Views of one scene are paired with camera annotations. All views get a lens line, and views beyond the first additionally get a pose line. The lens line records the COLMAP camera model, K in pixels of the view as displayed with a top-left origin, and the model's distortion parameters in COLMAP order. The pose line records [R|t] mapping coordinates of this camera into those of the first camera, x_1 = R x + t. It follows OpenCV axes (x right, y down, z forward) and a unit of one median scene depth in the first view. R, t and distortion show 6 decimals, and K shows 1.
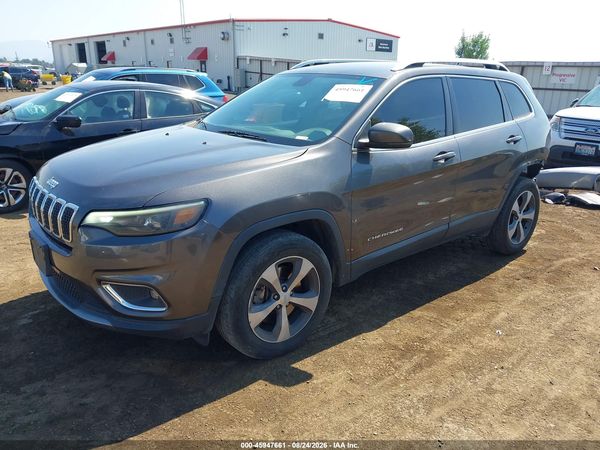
lens RADIAL K [[468.9, 0, 303.5], [0, 468.9, 227.5], [0, 0, 1]] dist [0.028099, -0.031874]
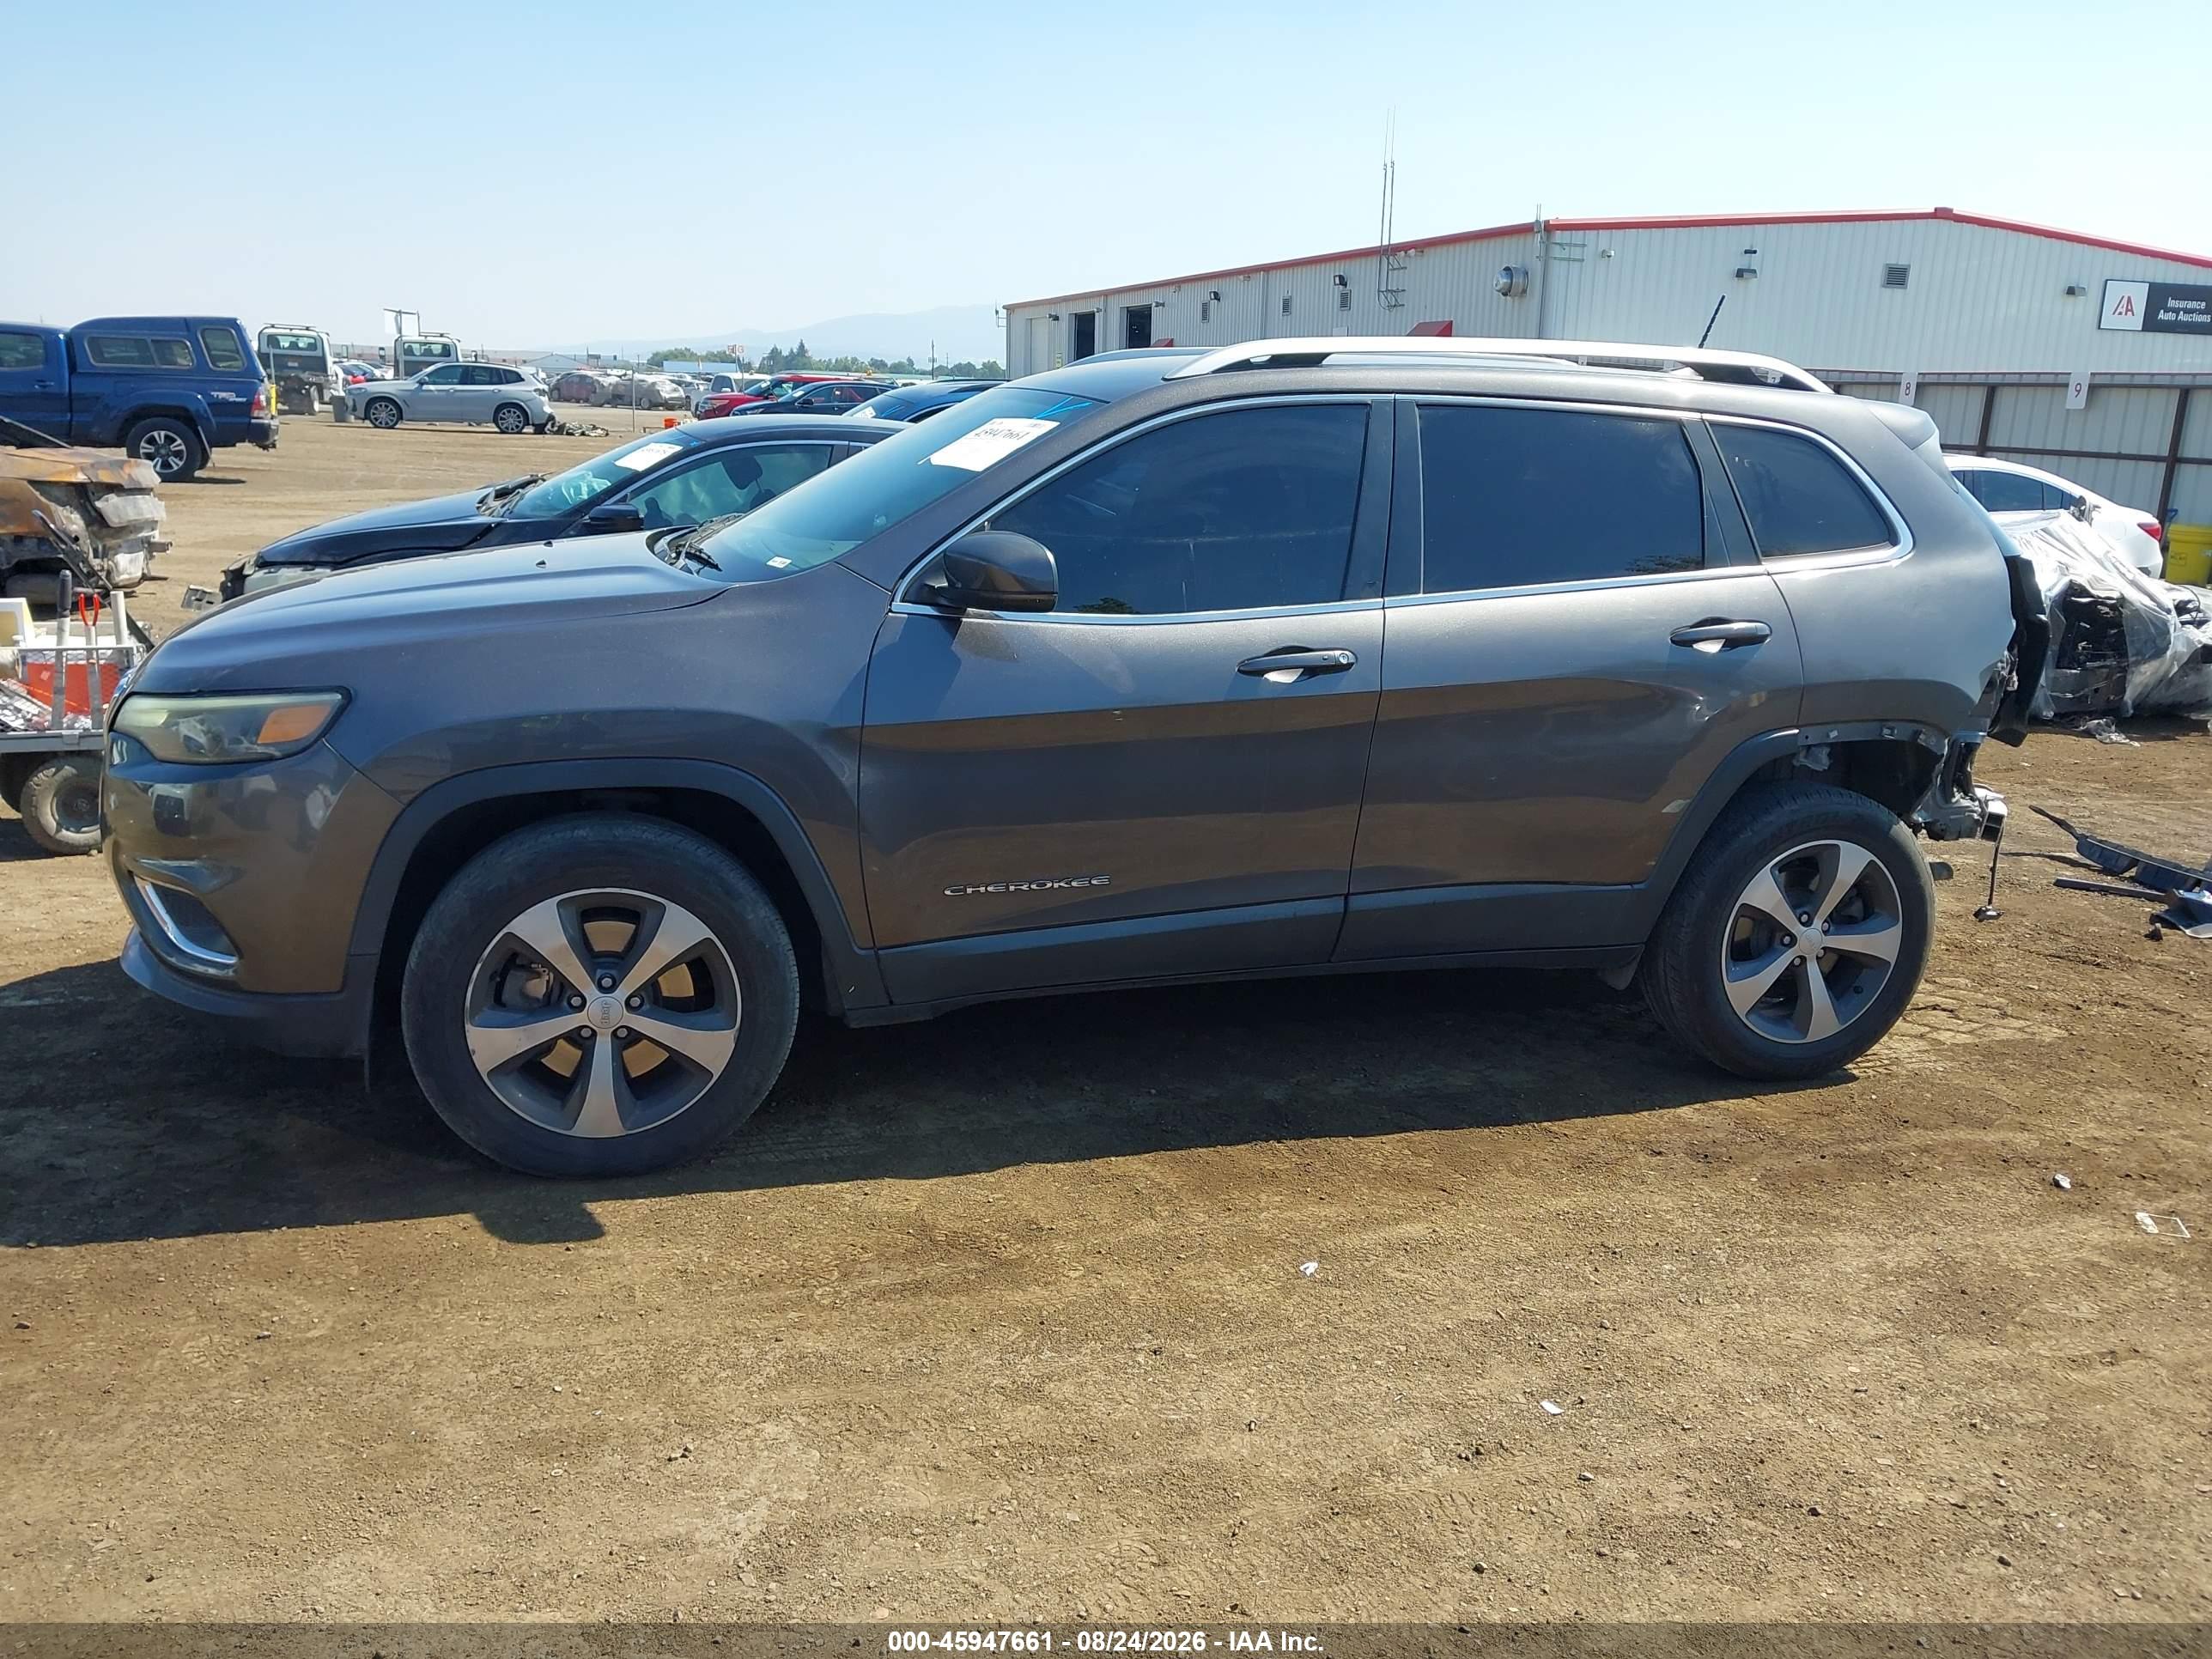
lens RADIAL K [[1728.7, 0, 1151.9], [0, 1728.7, 839.1], [0, 0, 1]] dist [0.028099, -0.031874]
pose [[0.916416, 0.110200, -0.384758, 0.118571], [-0.139238, 0.989078, -0.048353, 0.004684], [0.375227, 0.097884, 0.921750, -0.005719]]
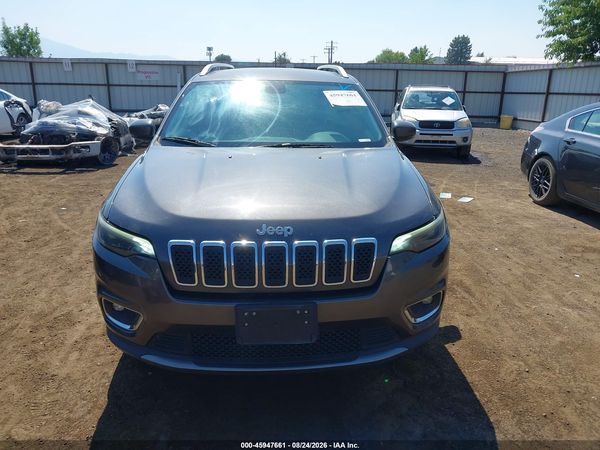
lens RADIAL K [[468.9, 0, 304.1], [0, 468.9, 227.1], [0, 0, 1]] dist [0.028099, -0.031874]
pose [[0.600996, -0.246831, 0.760183, -0.157673], [0.239386, 0.963045, 0.123443, -0.026480], [-0.762560, 0.107789, 0.637874, 0.067944]]
